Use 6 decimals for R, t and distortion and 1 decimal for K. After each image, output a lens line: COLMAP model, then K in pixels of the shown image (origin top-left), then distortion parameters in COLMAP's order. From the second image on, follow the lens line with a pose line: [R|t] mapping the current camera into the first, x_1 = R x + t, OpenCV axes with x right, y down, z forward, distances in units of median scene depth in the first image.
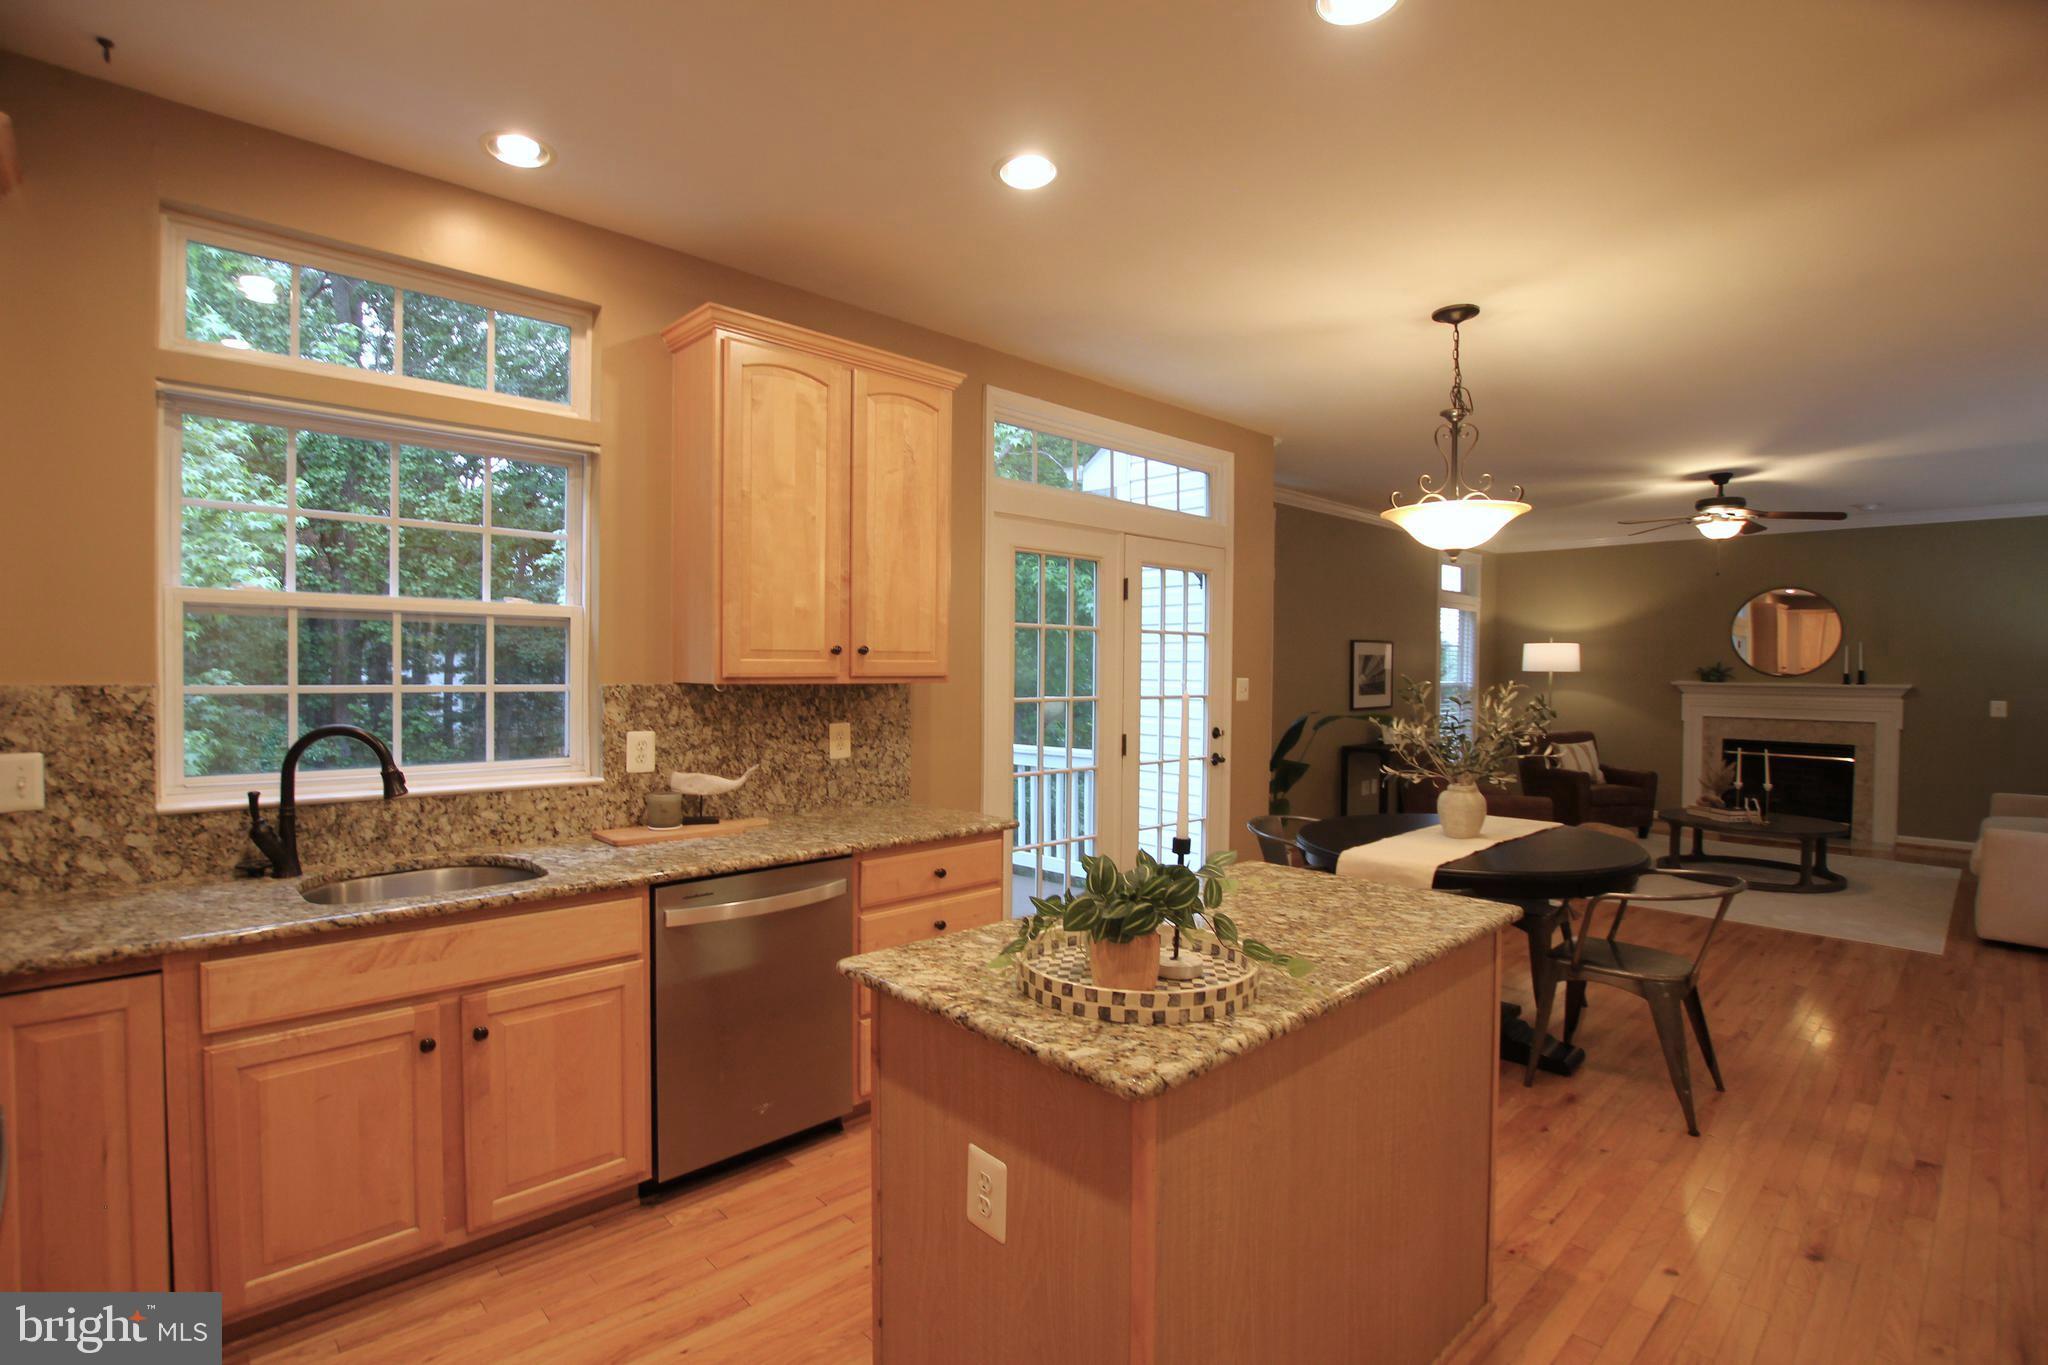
lens RADIAL K [[951.8, 0, 1016.3], [0, 951.8, 685.8], [0, 0, 1]] dist [-0.022529, 0.000163]
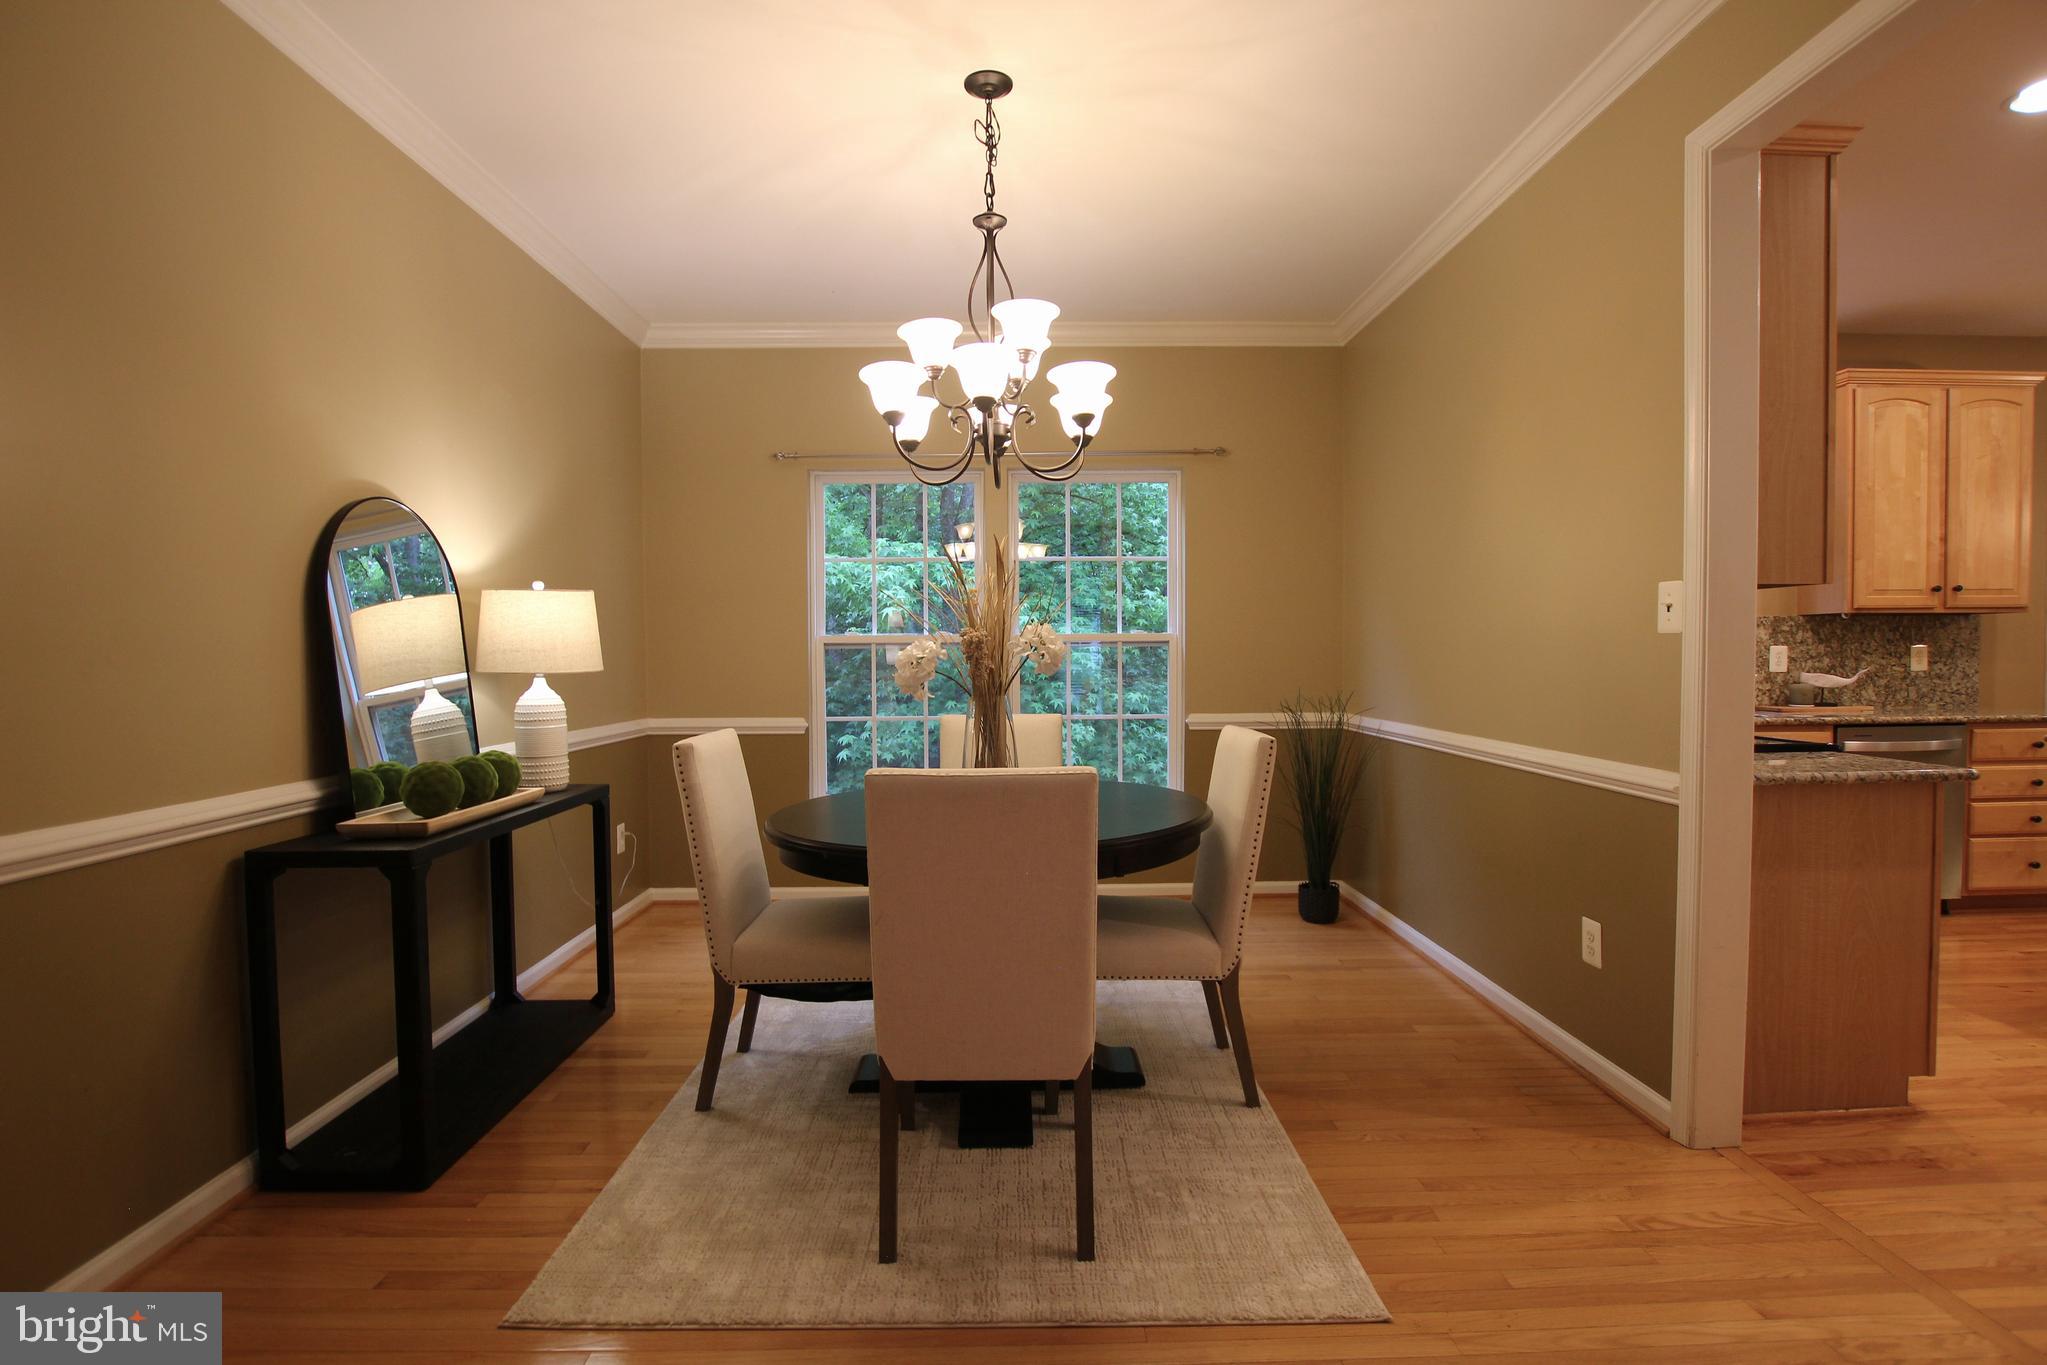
lens RADIAL K [[1004.8, 0, 1035.0], [0, 1004.8, 683.8], [0, 0, 1]] dist [-0.023391, 0.000651]
pose [[0.749358, 0.008935, -0.662104, -0.203759], [-0.001163, 0.999925, 0.012178, 0.081477], [0.662164, -0.008356, 0.749313, -0.926133]]
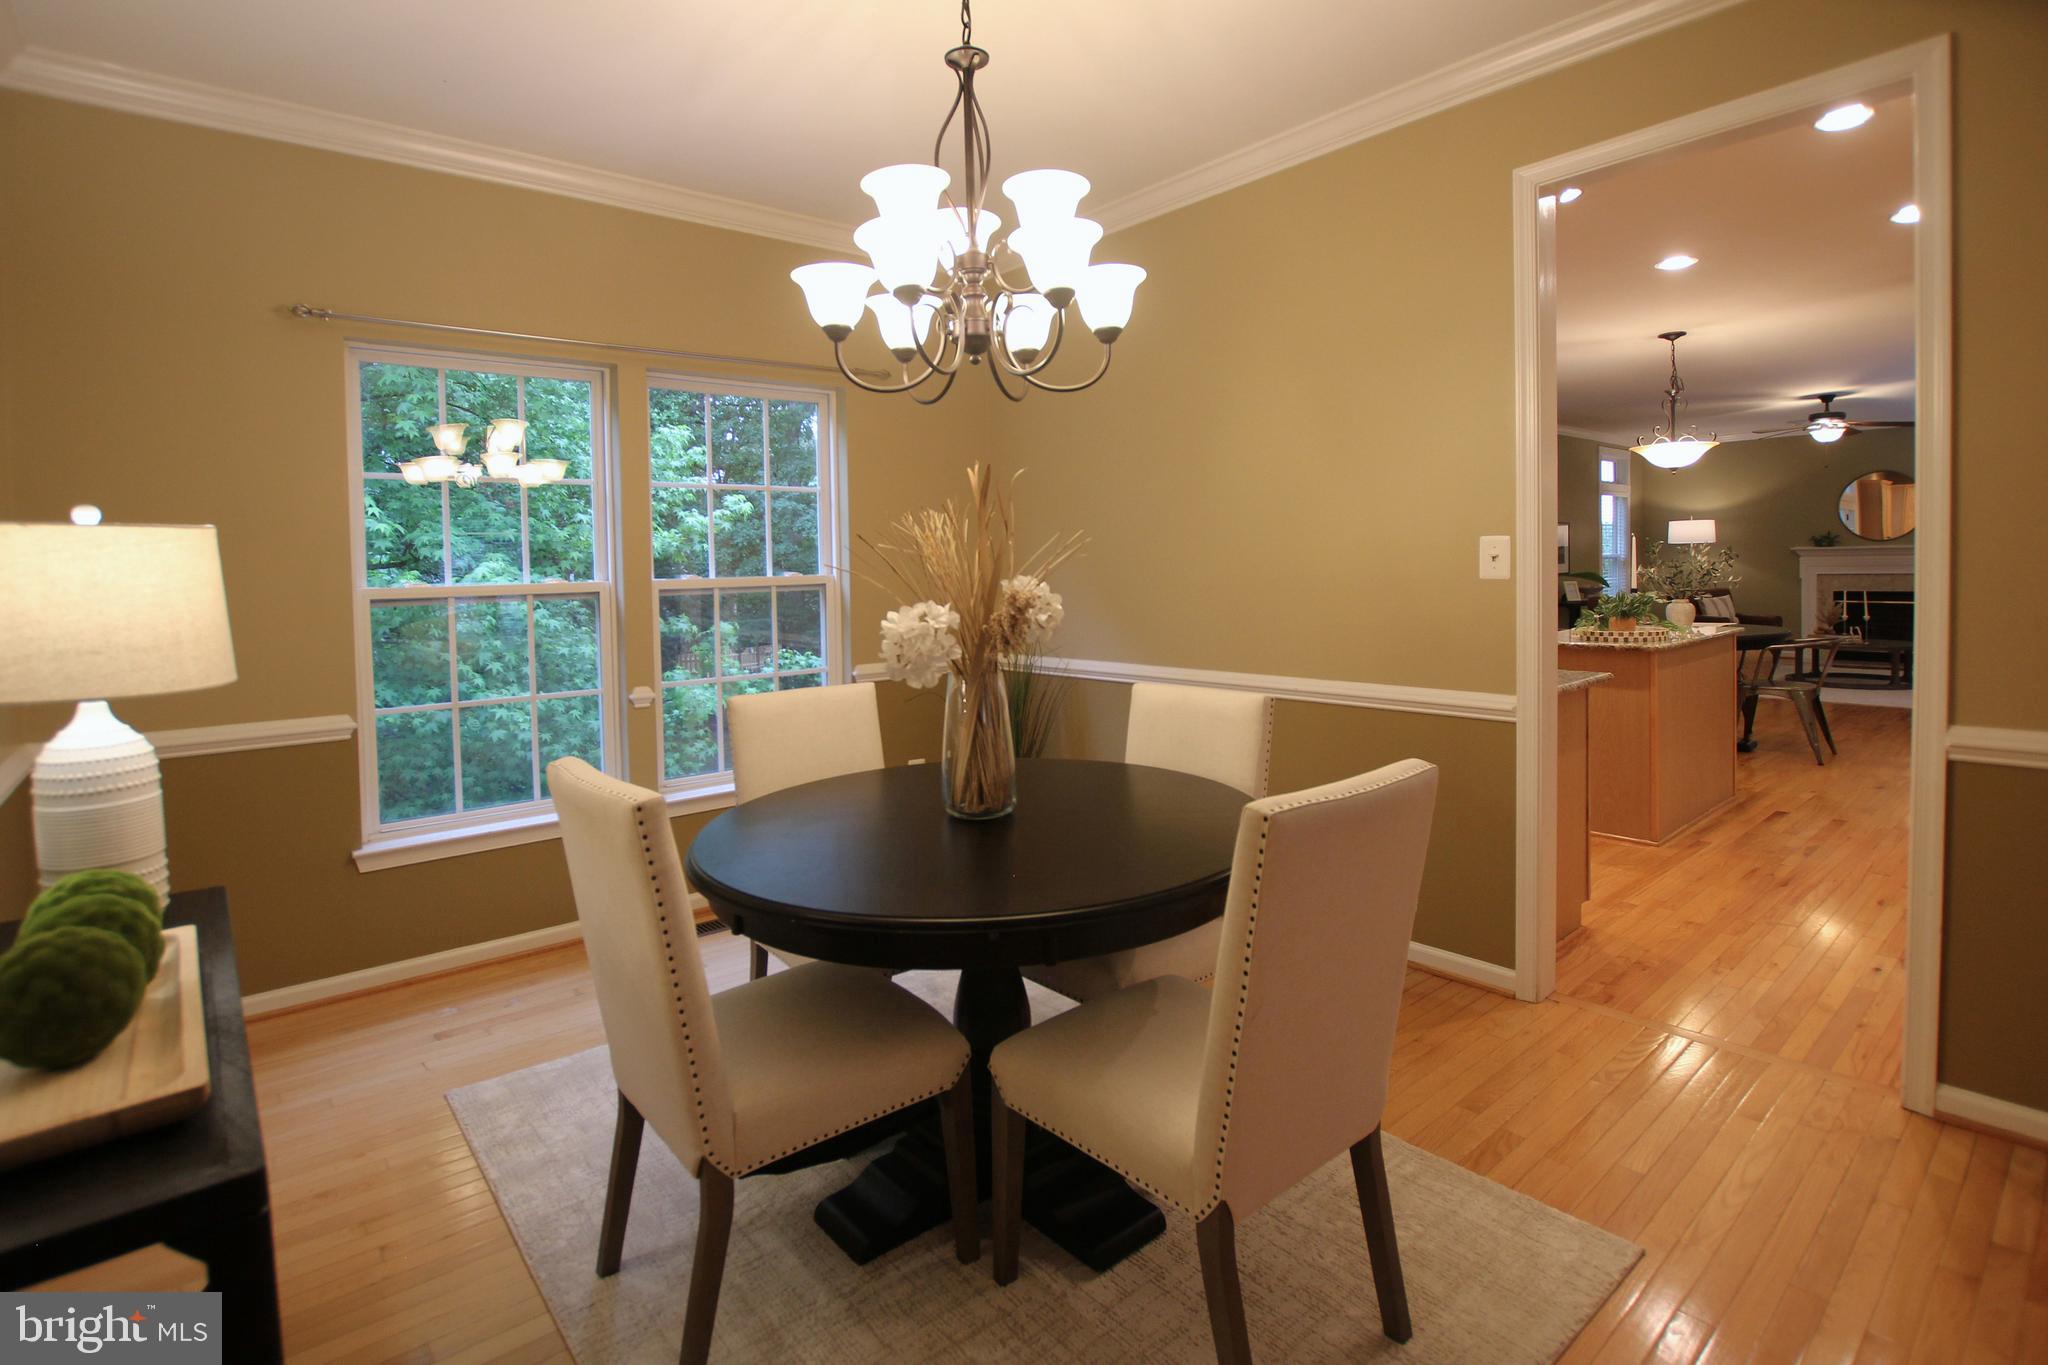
lens RADIAL K [[1005.2, 0, 1024.9], [0, 1005.2, 596.6], [0, 0, 1]] dist [-0.023391, 0.000651]
pose [[0.998735, -0.028266, -0.041589, -0.718294], [0.028699, 0.999540, 0.009847, 0.047282], [0.041291, -0.011028, 0.999086, -0.966642]]
